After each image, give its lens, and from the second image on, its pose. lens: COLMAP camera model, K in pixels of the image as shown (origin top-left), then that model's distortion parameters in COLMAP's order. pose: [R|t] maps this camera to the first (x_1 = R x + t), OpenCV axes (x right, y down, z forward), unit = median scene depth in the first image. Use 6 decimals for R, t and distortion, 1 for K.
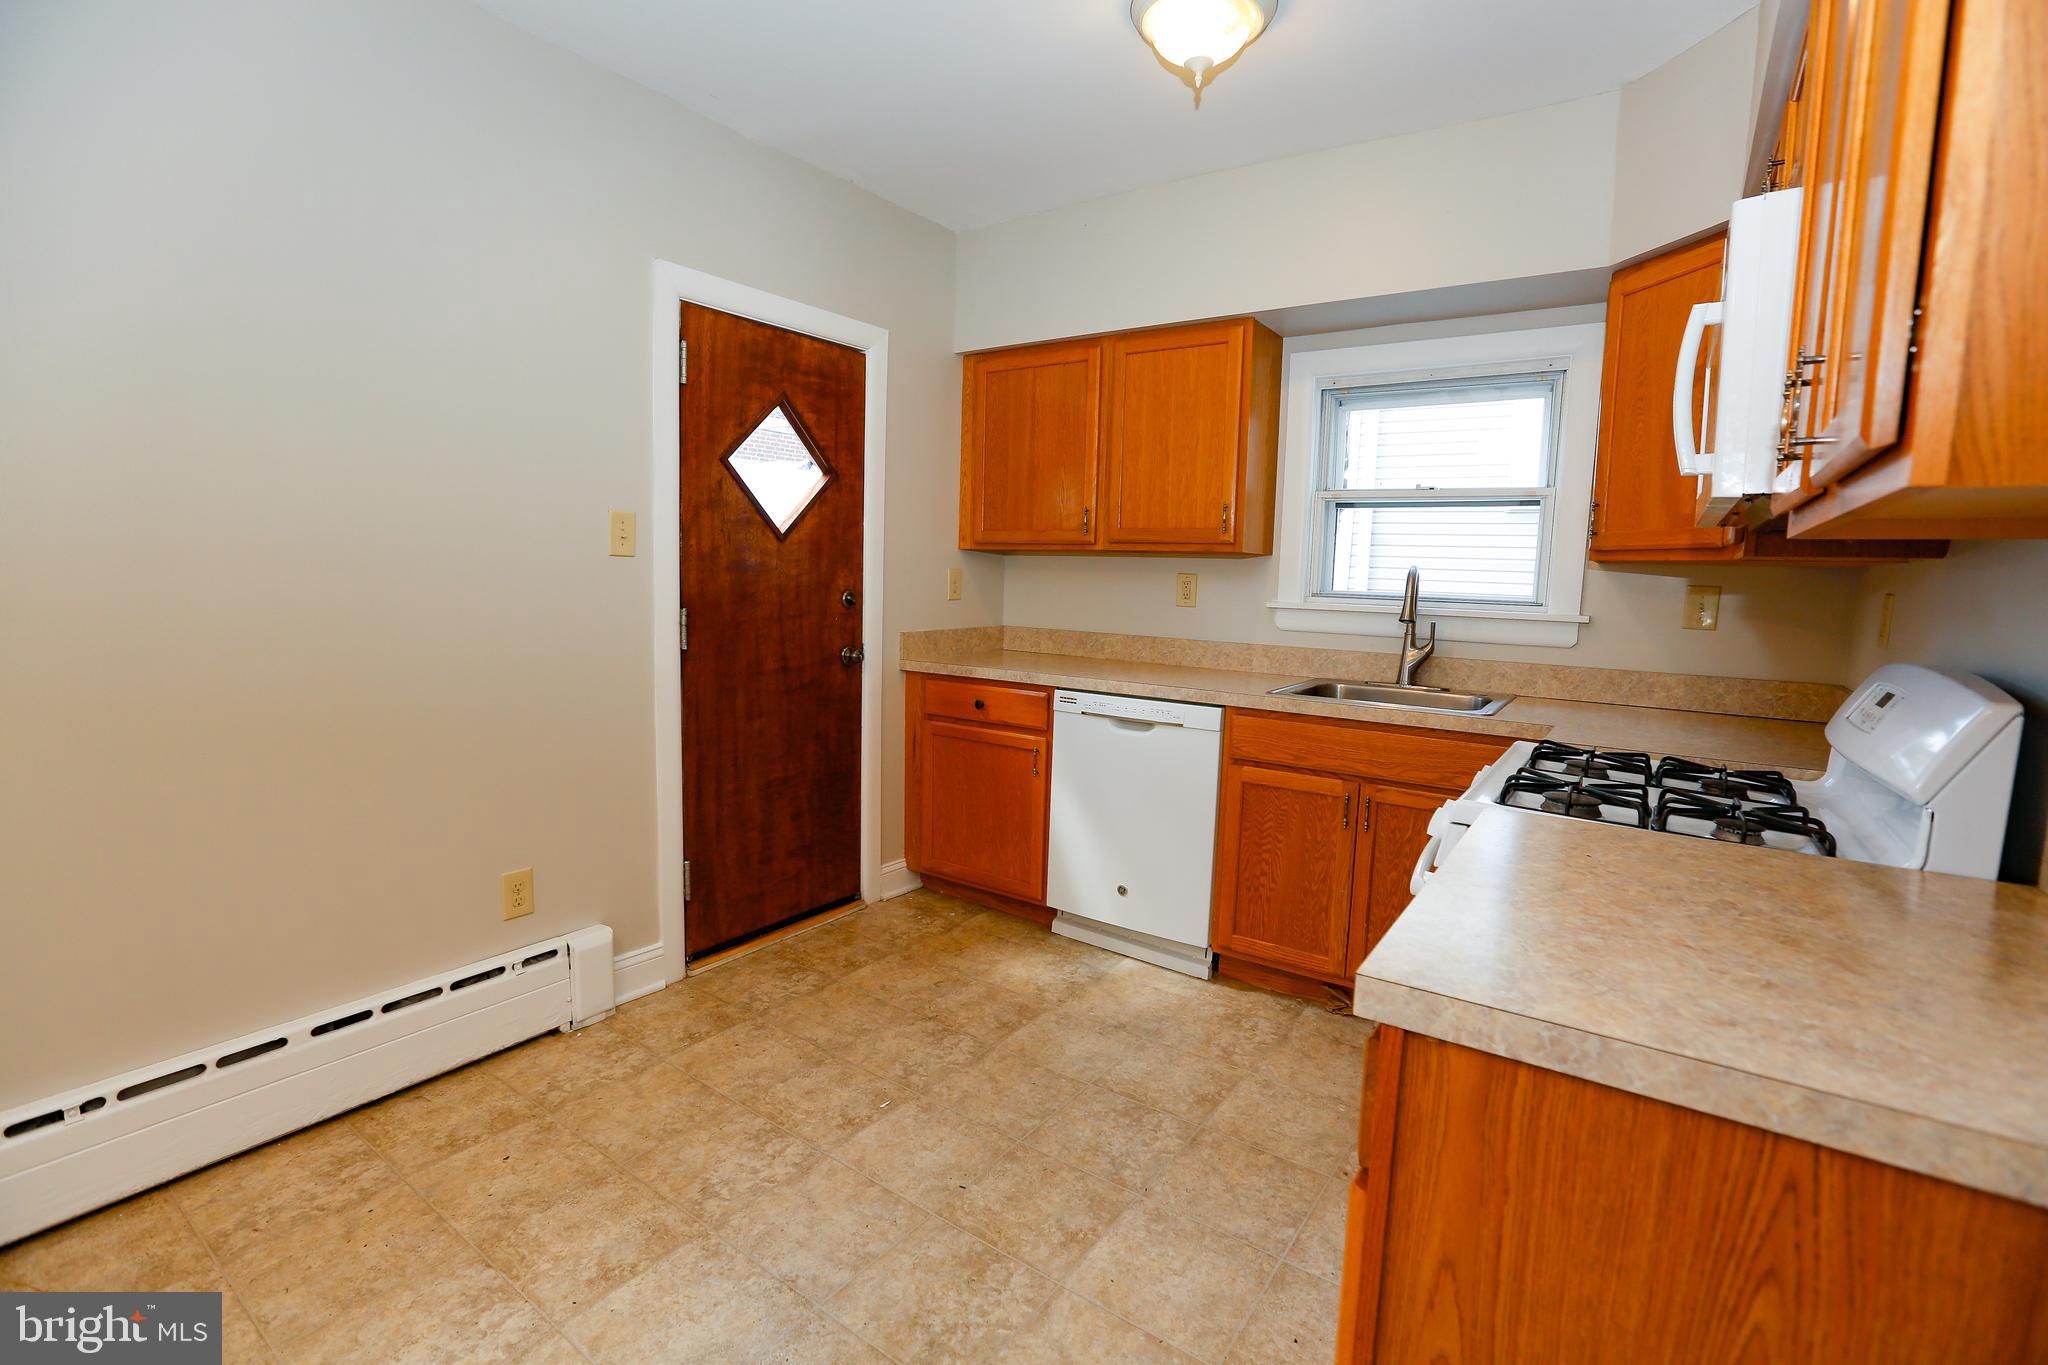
lens RADIAL K [[924.5, 0, 1012.2], [0, 924.5, 675.4], [0, 0, 1]] dist [-0.056434, 0.020395]
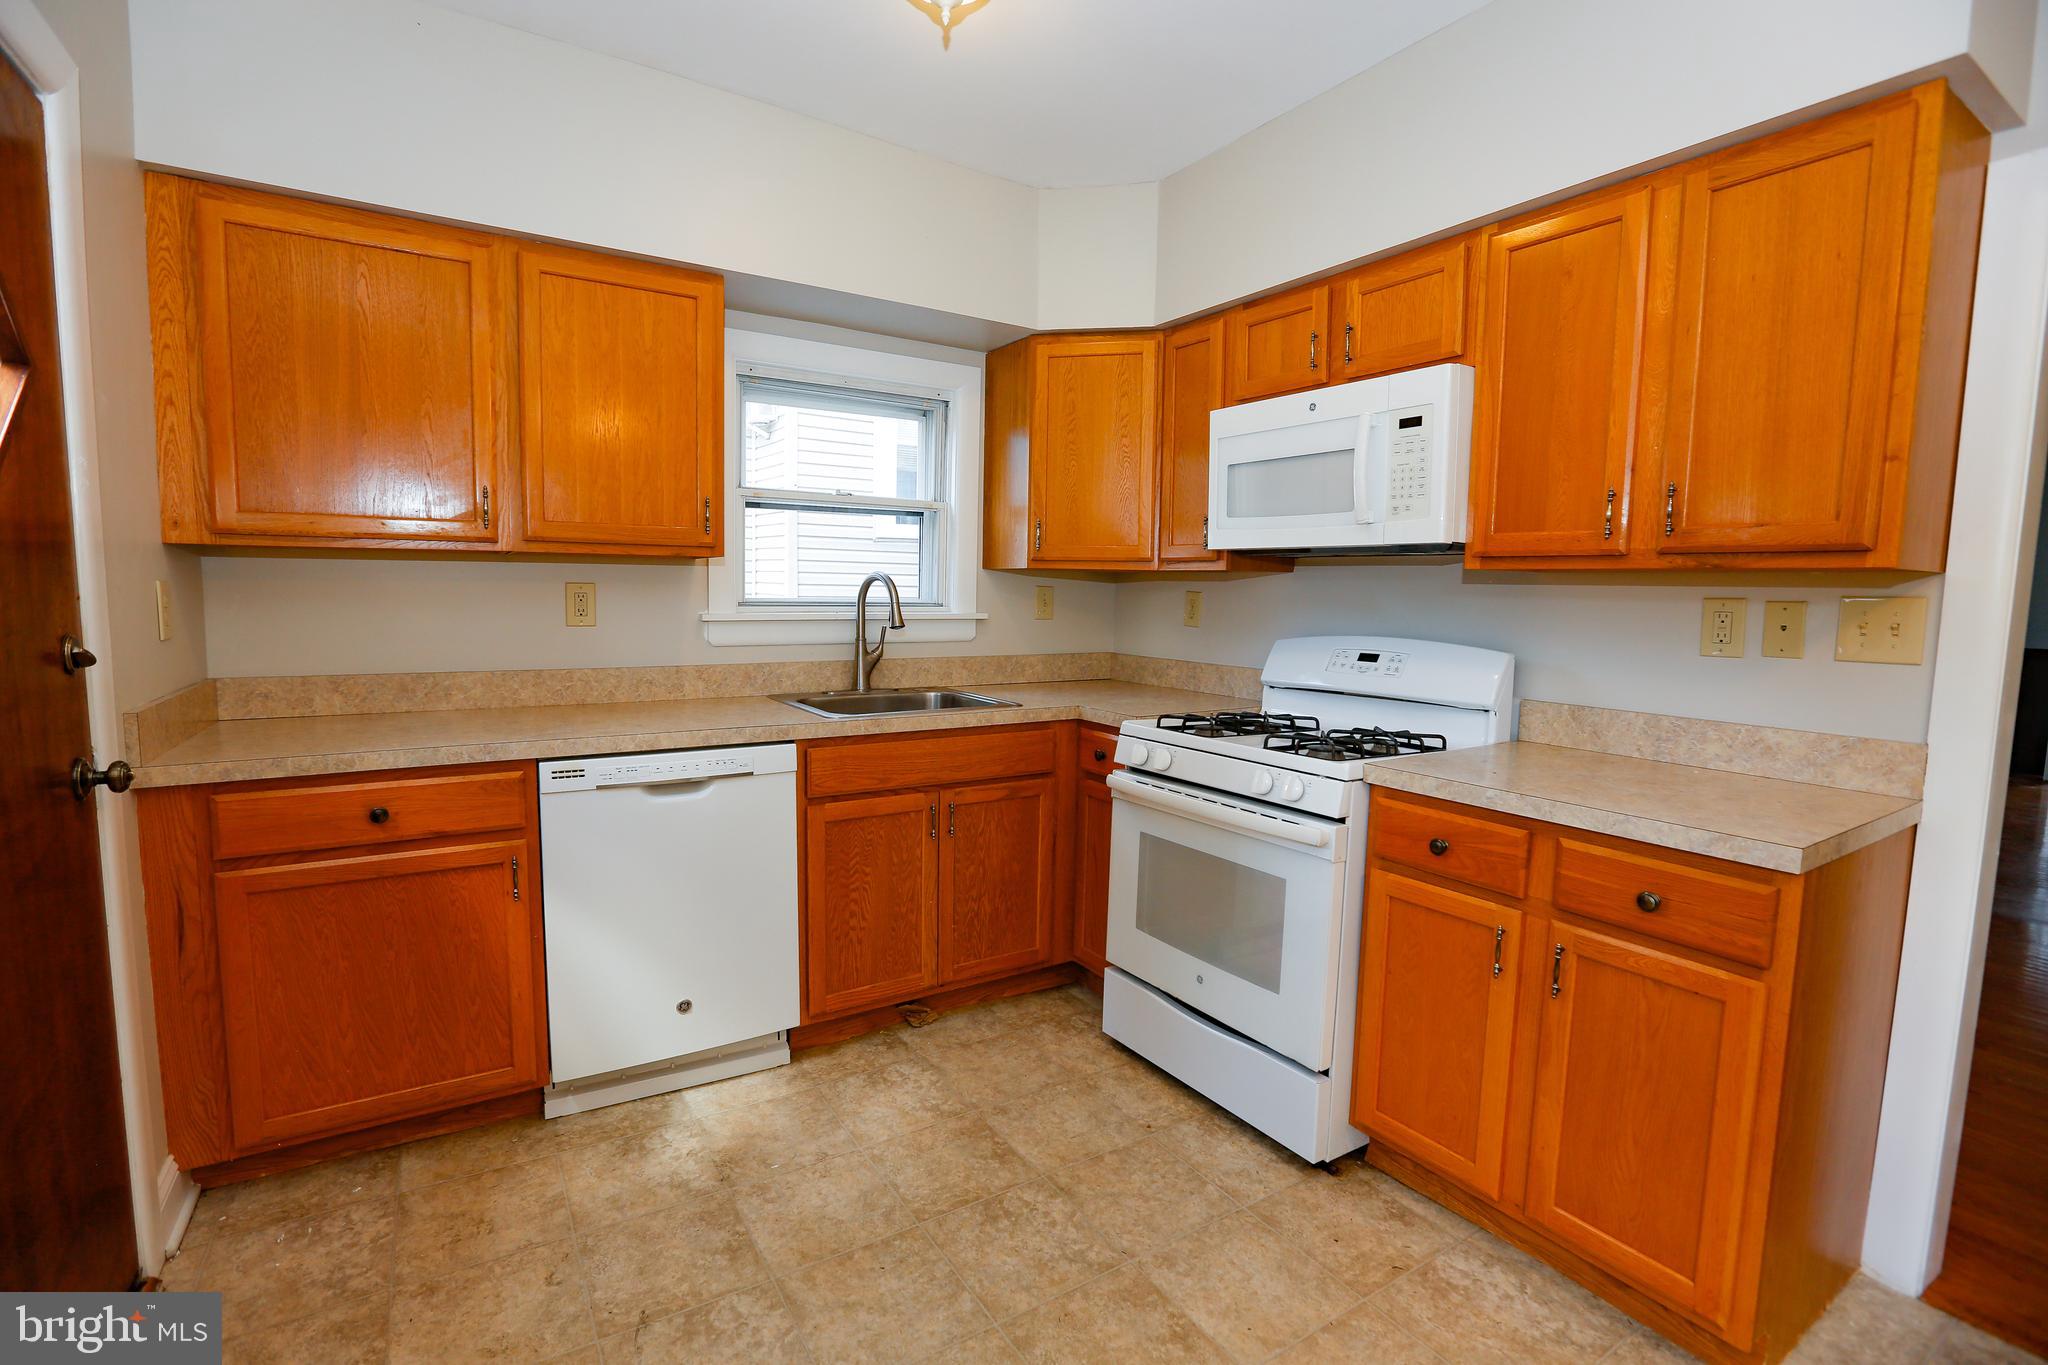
lens RADIAL K [[924.5, 0, 1012.2], [0, 924.5, 675.4], [0, 0, 1]] dist [-0.056434, 0.020395]
pose [[0.379763, -0.107453, 0.918822, -0.467227], [0.096566, 0.992410, 0.076147, -0.071442], [-0.920030, 0.059809, 0.387257, 0.481937]]
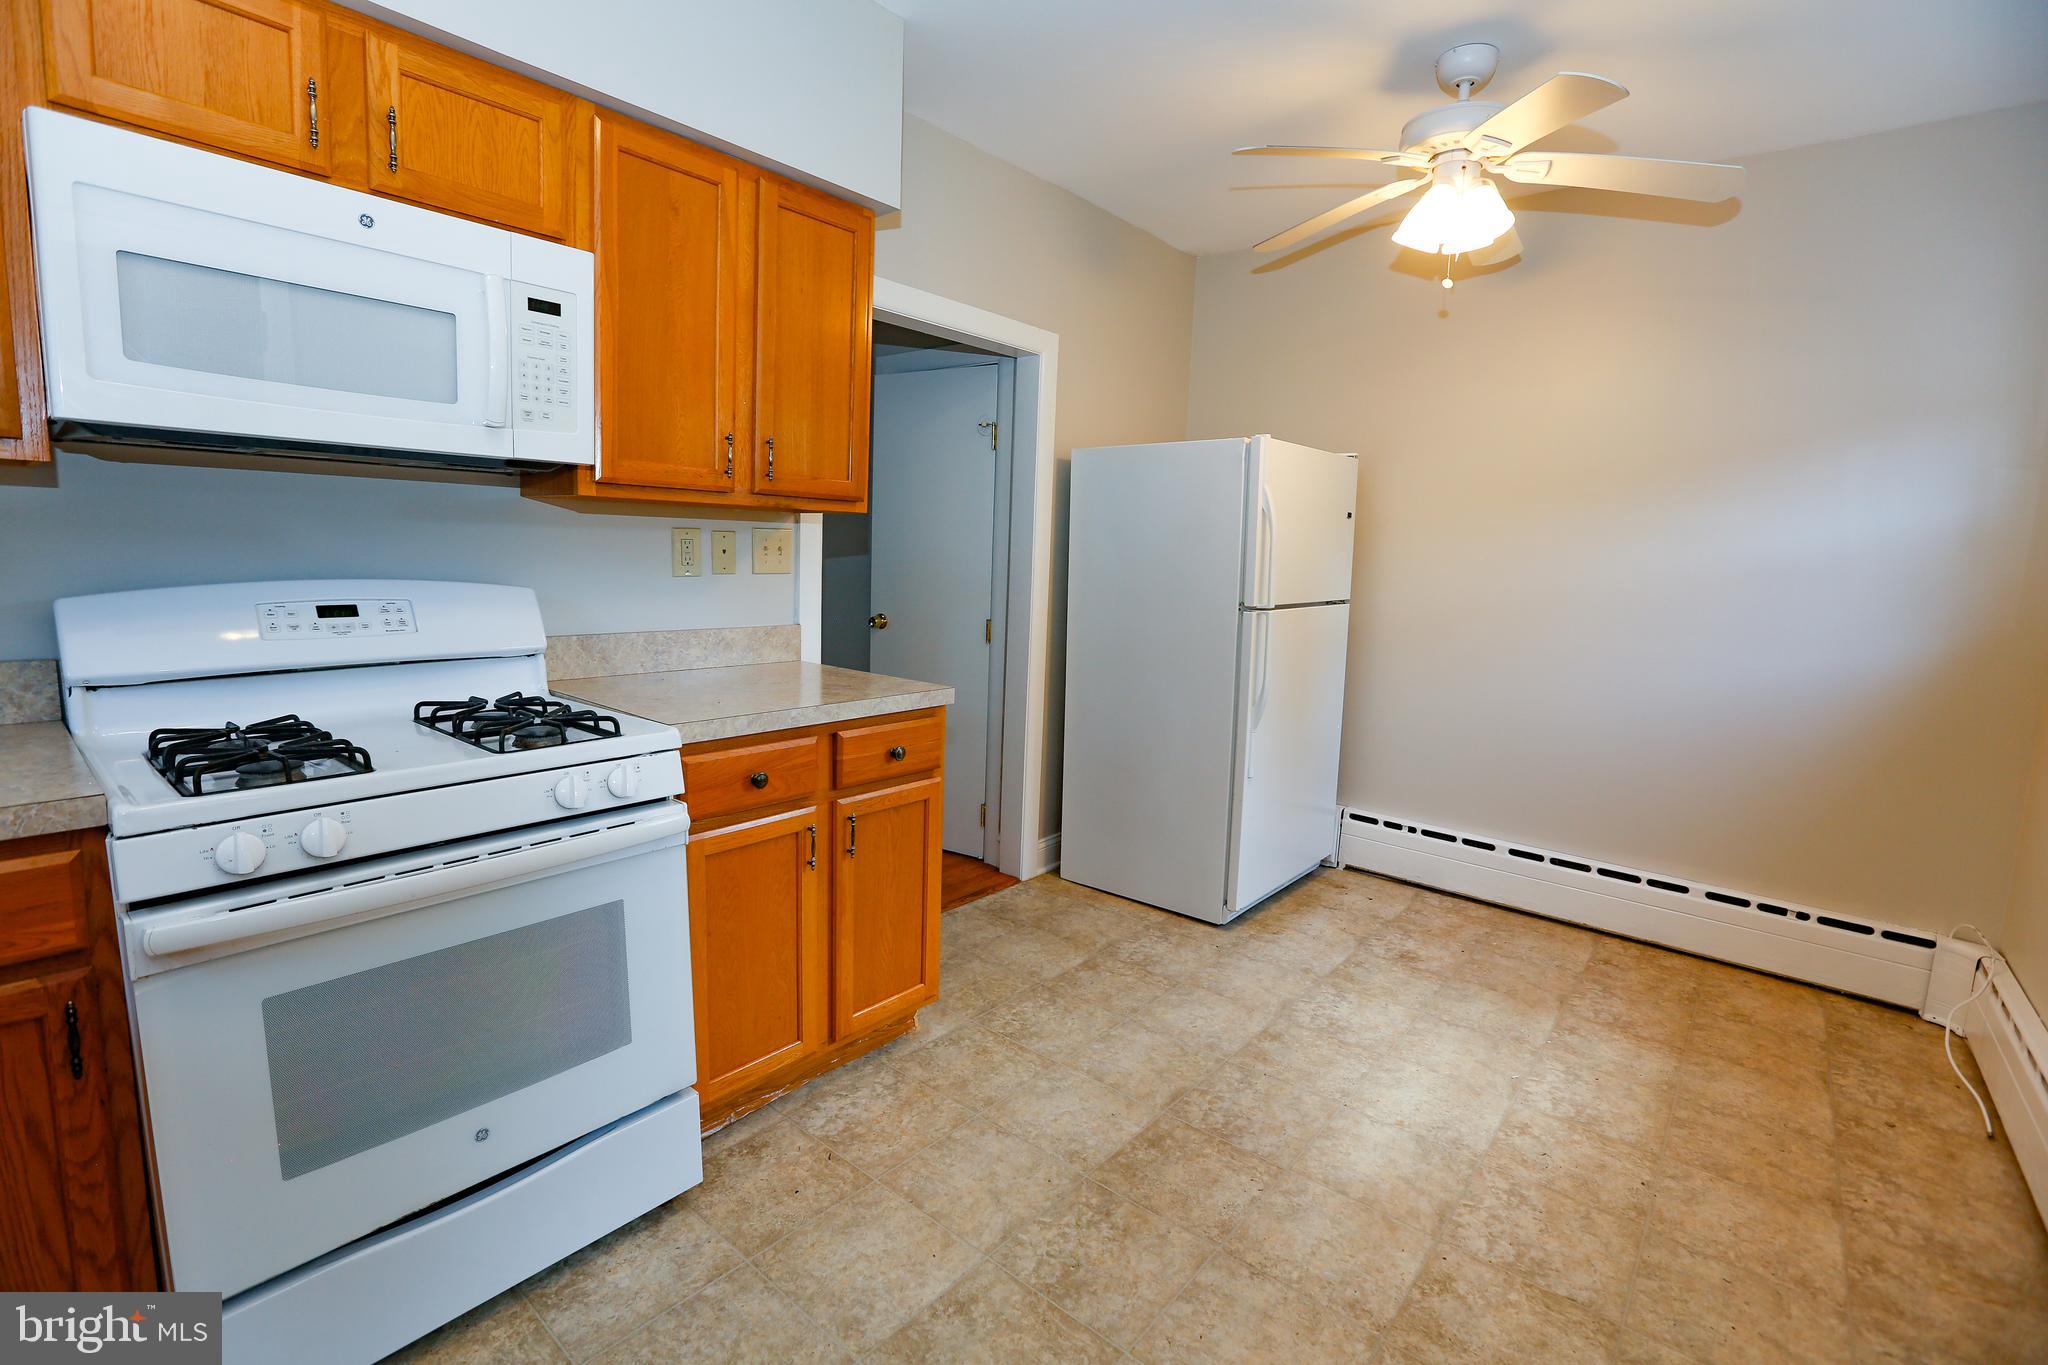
lens RADIAL K [[924.5, 0, 1012.2], [0, 924.5, 675.4], [0, 0, 1]] dist [-0.056434, 0.020395]
pose [[-0.994294, -0.074643, 0.076212, -0.001989], [-0.053612, 0.967294, 0.247928, -0.118843], [-0.092226, 0.242427, -0.965776, 1.060119]]
